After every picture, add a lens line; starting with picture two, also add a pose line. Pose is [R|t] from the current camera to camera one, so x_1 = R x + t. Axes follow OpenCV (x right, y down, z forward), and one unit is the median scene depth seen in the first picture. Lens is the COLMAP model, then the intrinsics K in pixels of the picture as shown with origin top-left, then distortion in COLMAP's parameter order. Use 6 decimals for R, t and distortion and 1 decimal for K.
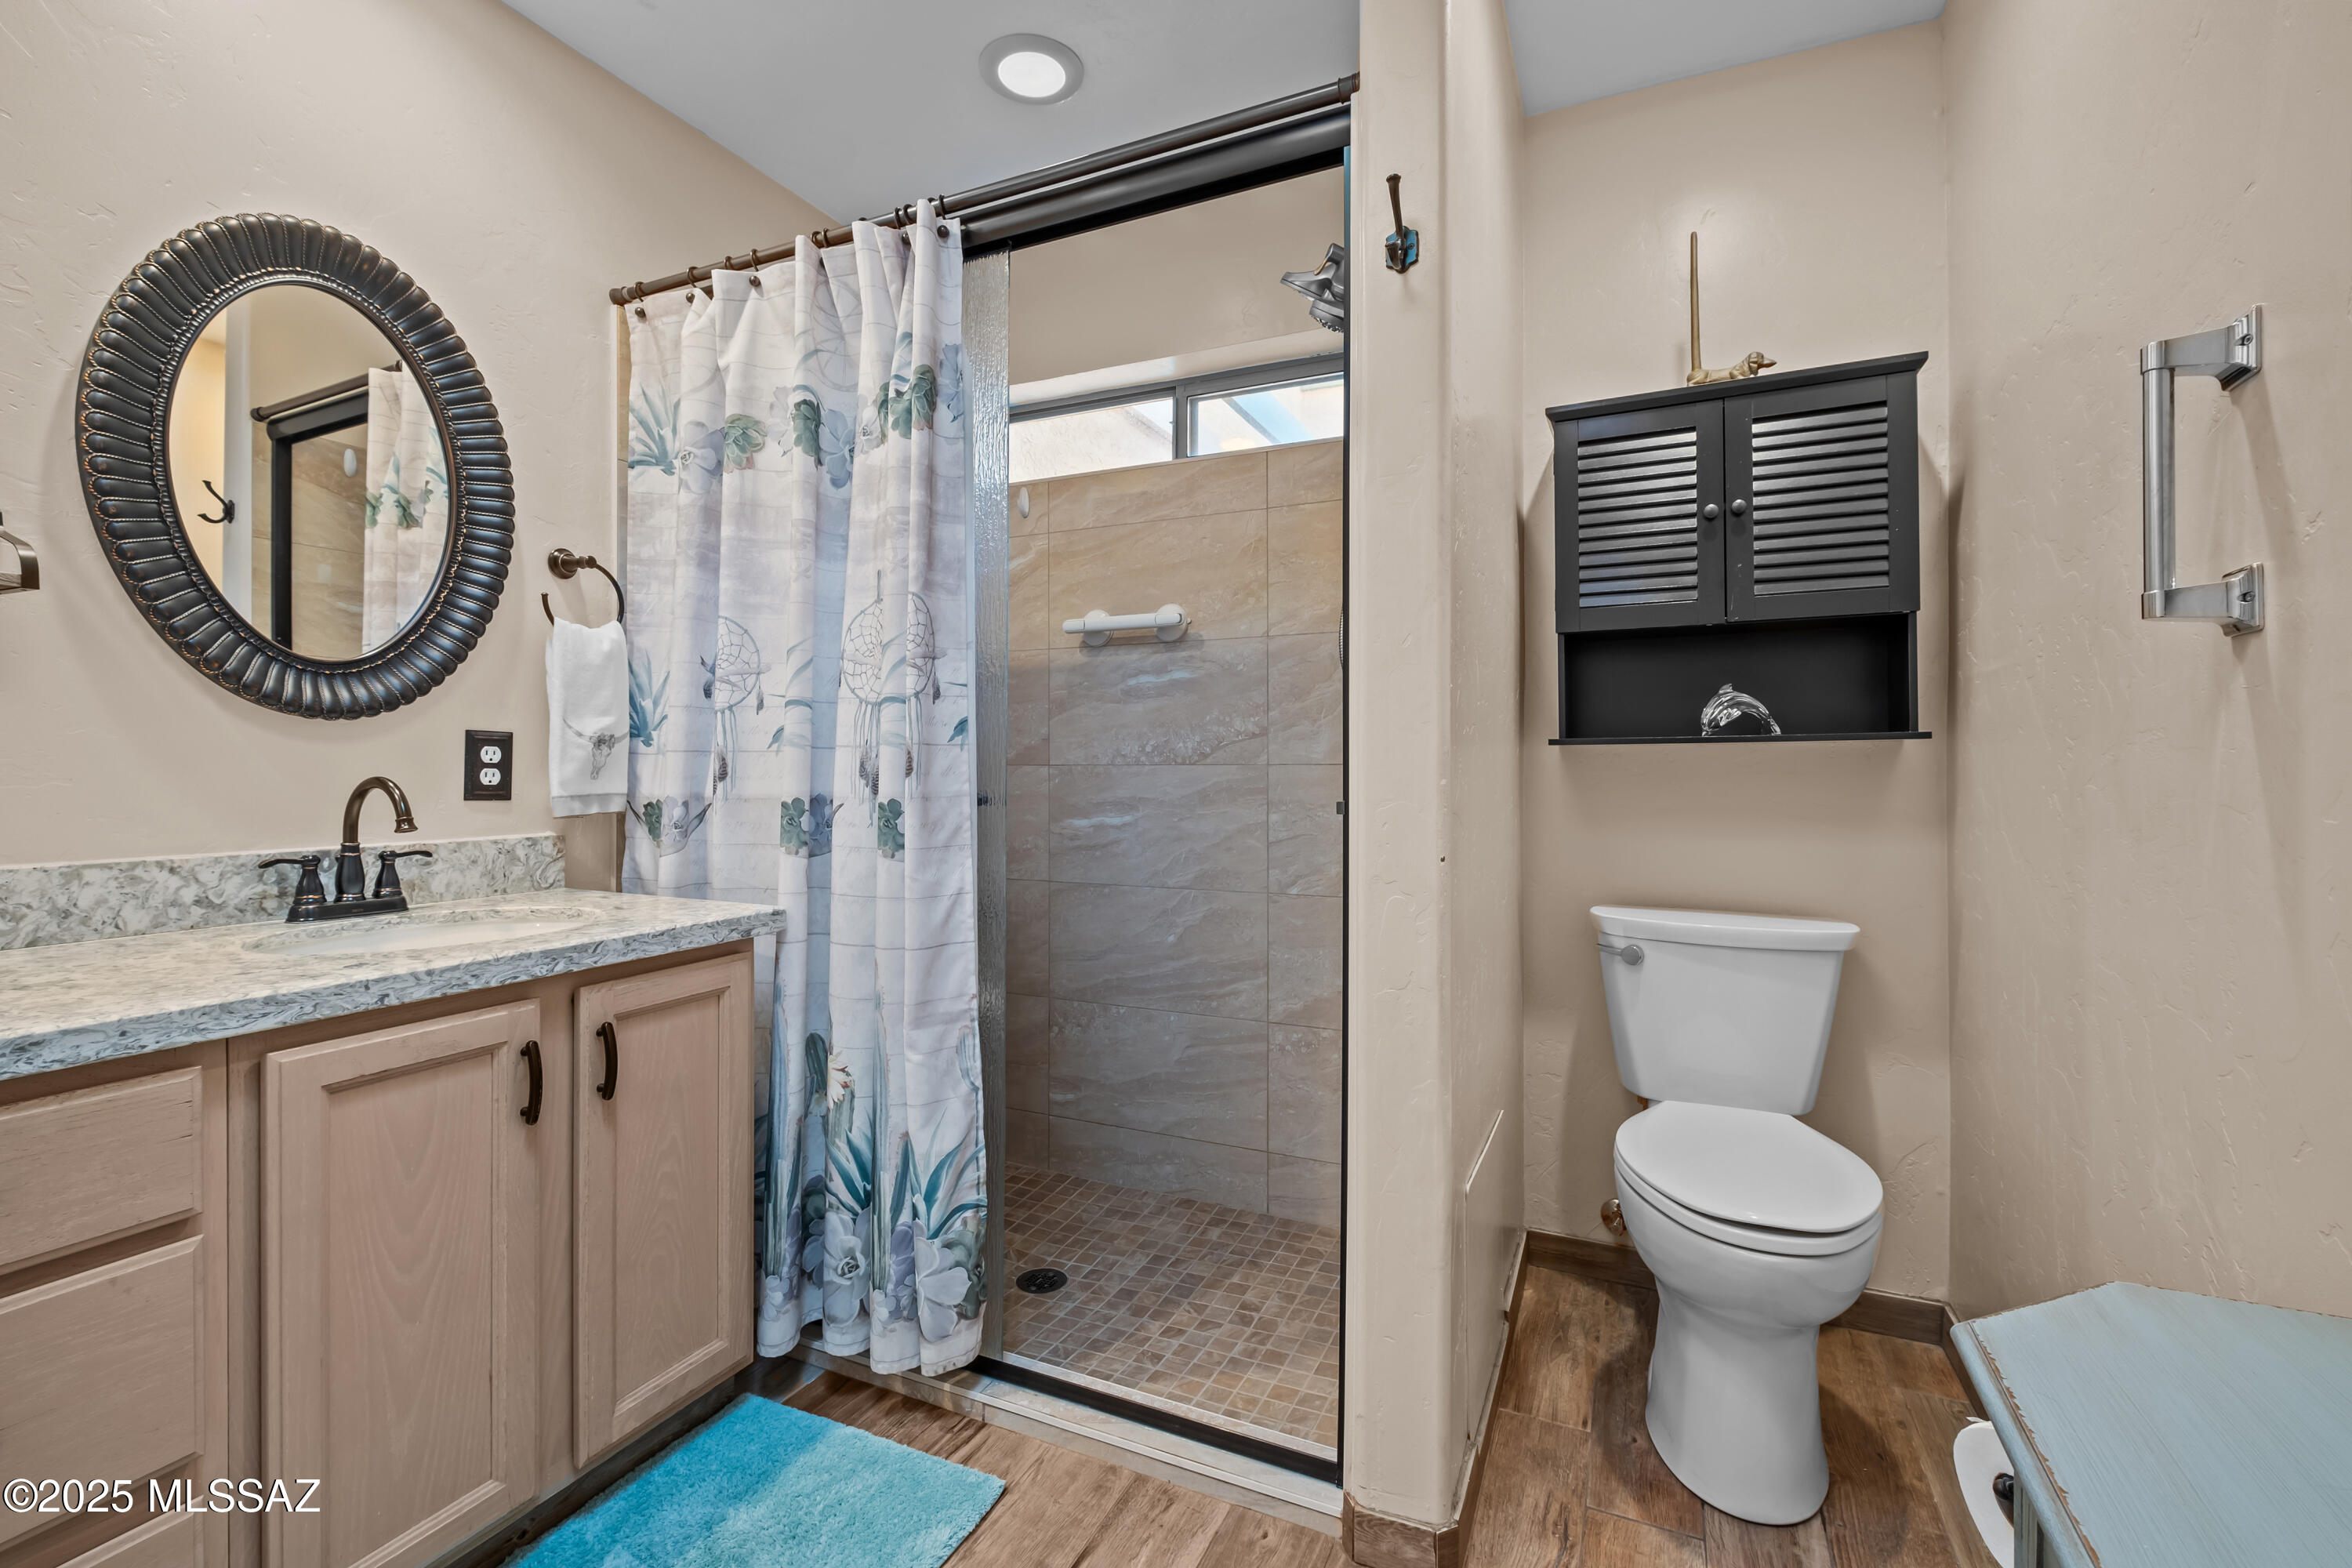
lens RADIAL K [[1028.1, 0, 1164.9], [0, 1028.1, 784.4], [0, 0, 1]] dist [0.010182, -0.010269]
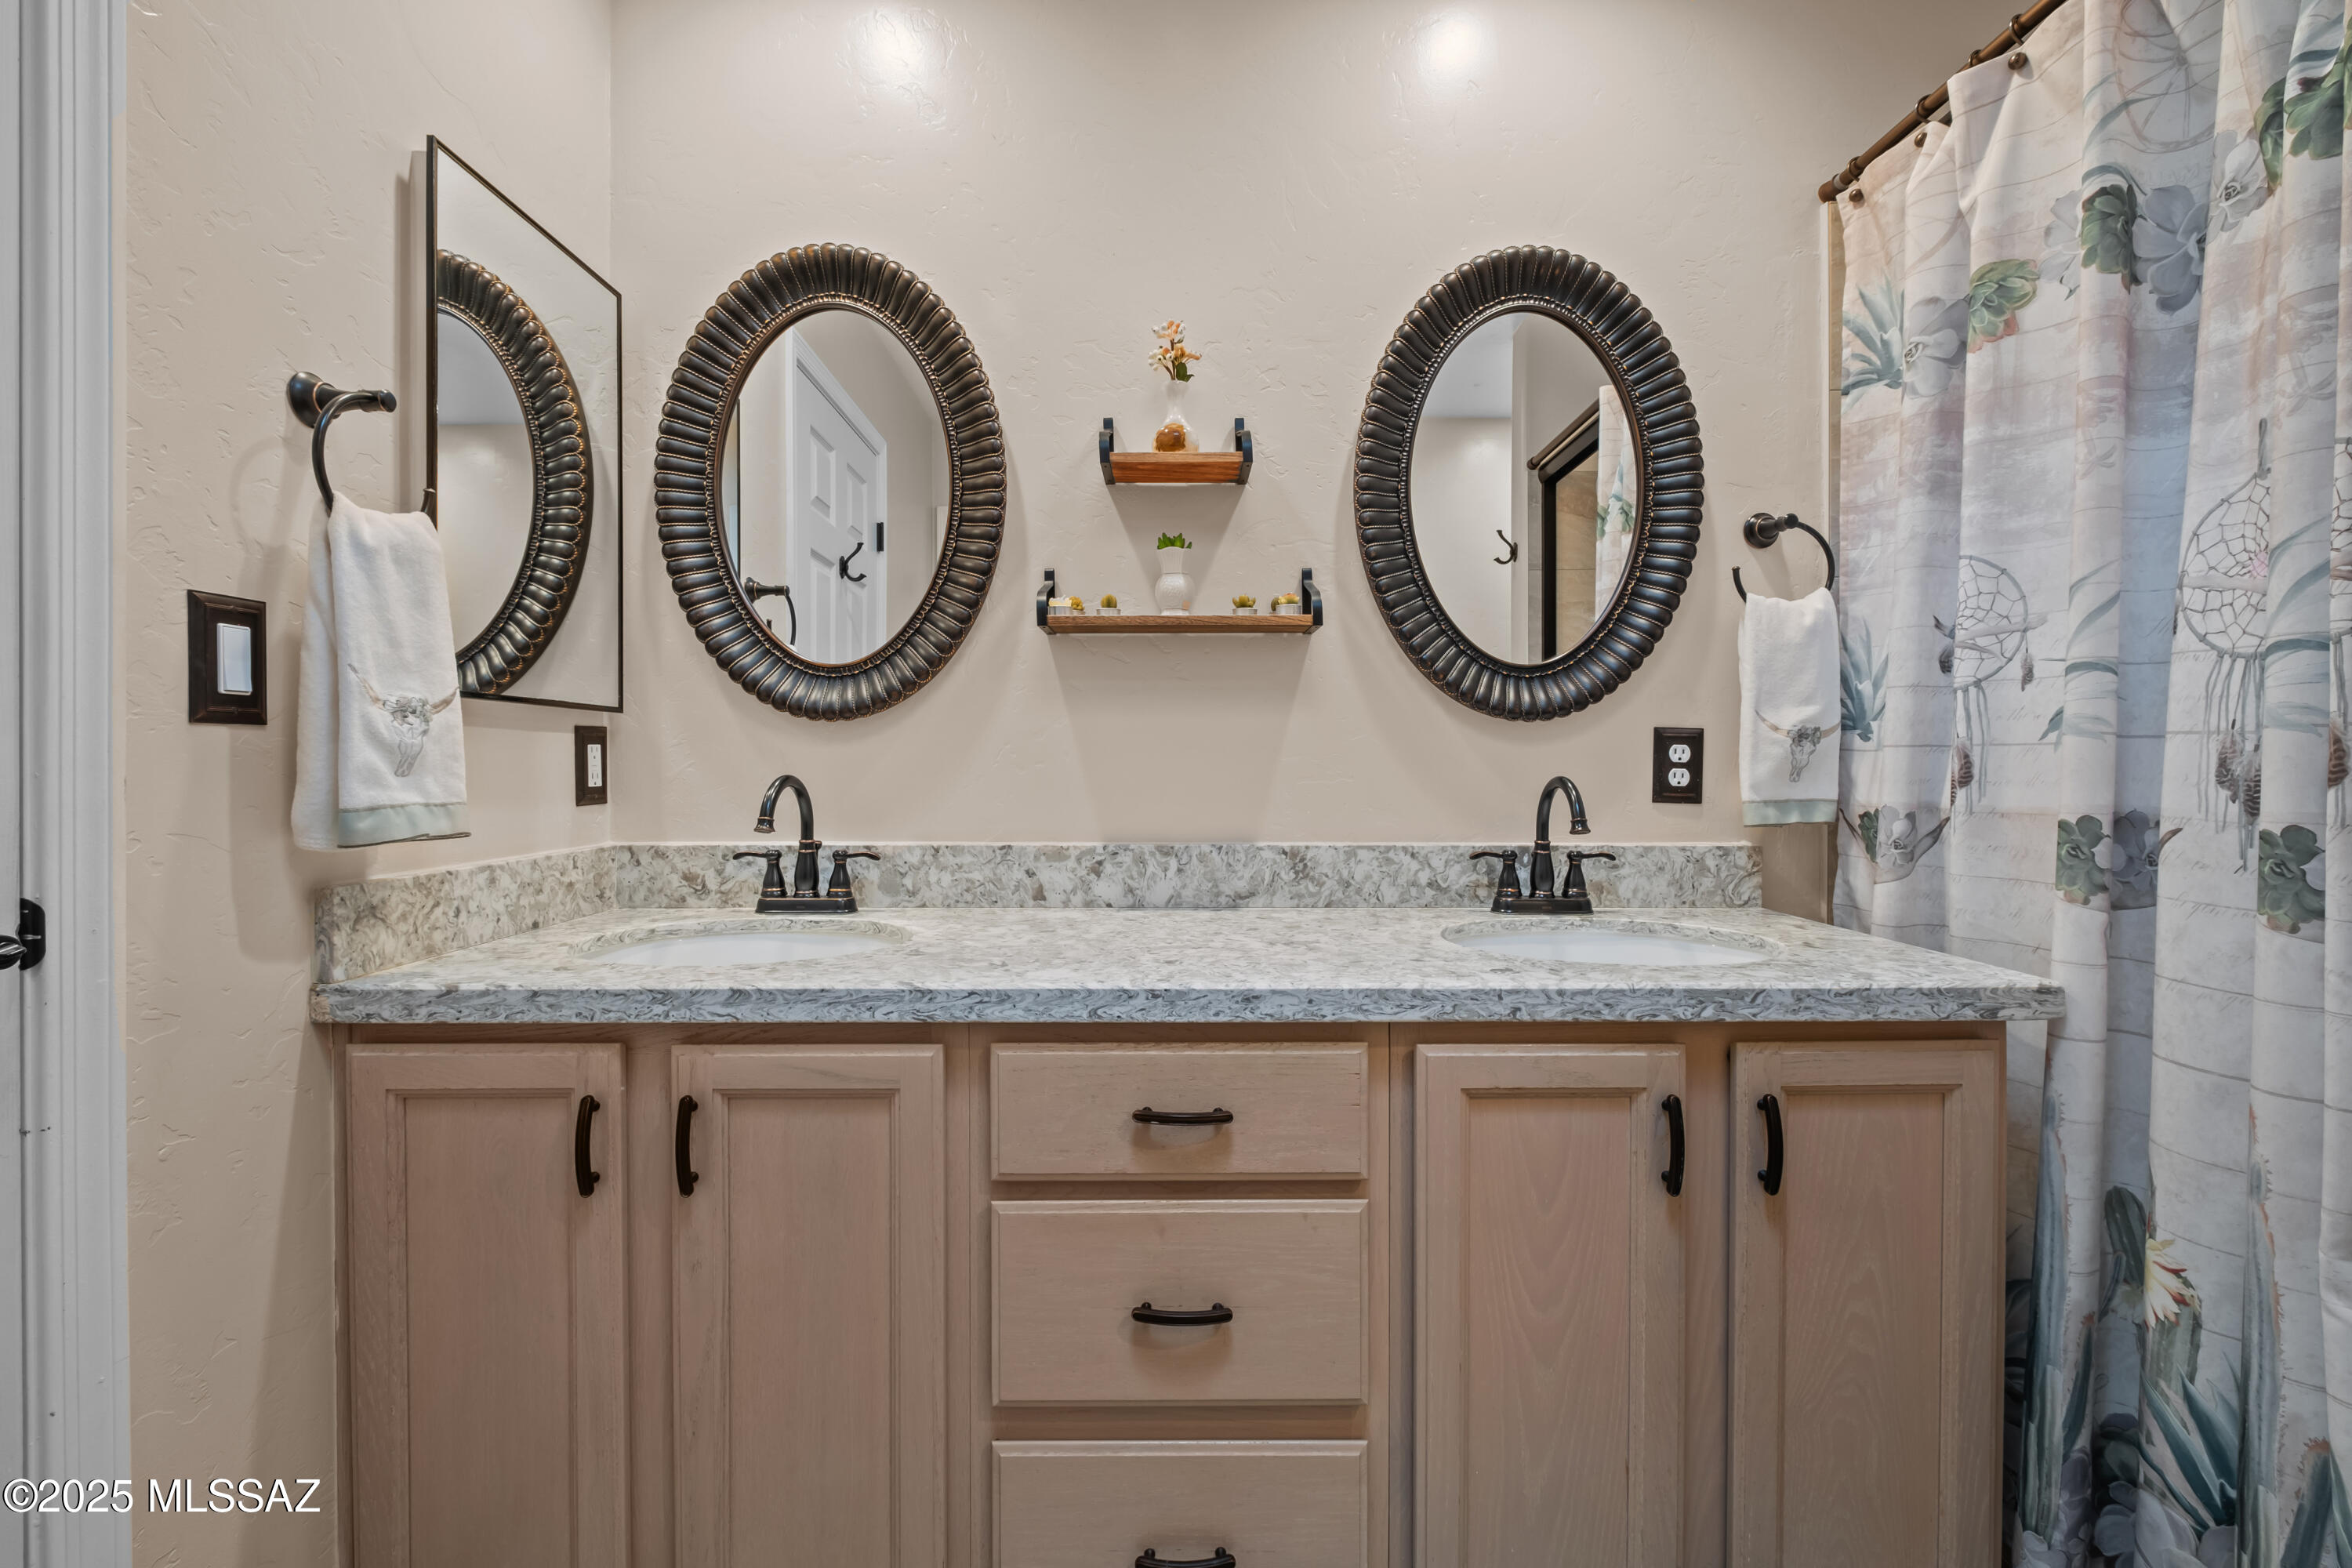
lens RADIAL K [[1020.3, 0, 1180.0], [0, 1020.3, 764.3], [0, 0, 1]] dist [-0.002222, -0.002860]
pose [[0.442707, -0.001096, -0.896665, -0.039965], [-0.016827, 0.999813, -0.009530, -0.003210], [0.896508, 0.019307, 0.442606, 0.211996]]
